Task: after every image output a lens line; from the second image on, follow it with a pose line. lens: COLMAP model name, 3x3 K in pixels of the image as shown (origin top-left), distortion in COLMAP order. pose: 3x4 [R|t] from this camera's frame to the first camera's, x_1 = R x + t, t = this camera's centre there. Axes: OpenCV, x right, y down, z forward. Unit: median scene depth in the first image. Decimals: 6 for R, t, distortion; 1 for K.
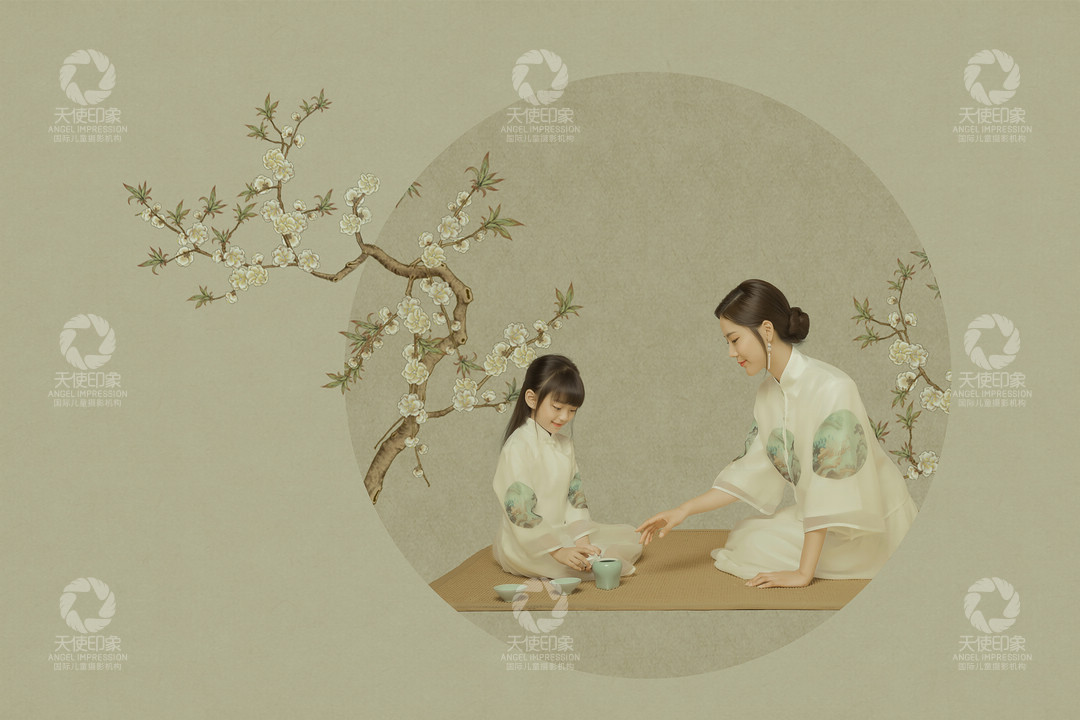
lens RADIAL K [[1337.4, 0, 540.0], [0, 1337.4, 360.0], [0, 0, 1]] dist [0.057491, -1.024829]
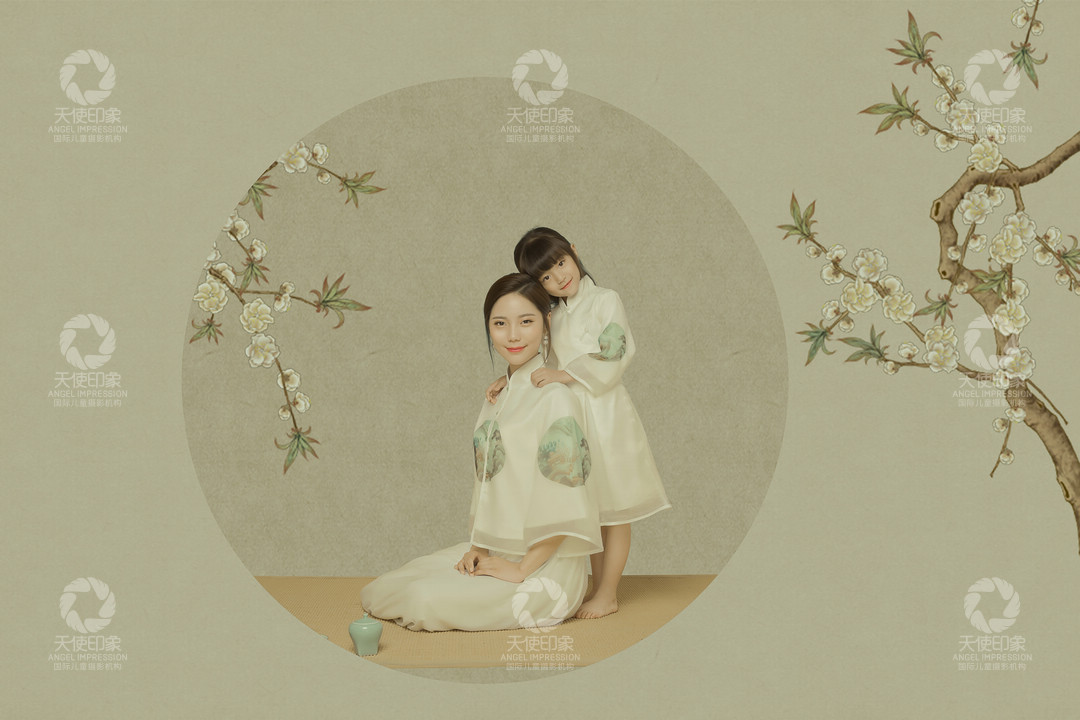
lens RADIAL K [[1339.1, 0, 540.0], [0, 1339.1, 360.0], [0, 0, 1]] dist [-0.016638, -0.013065]
pose [[0.999986, 0.000177, 0.005240, 0.116745], [-0.000157, 0.999993, -0.003756, -0.000037], [-0.005240, 0.003755, 0.999979, -0.000392]]
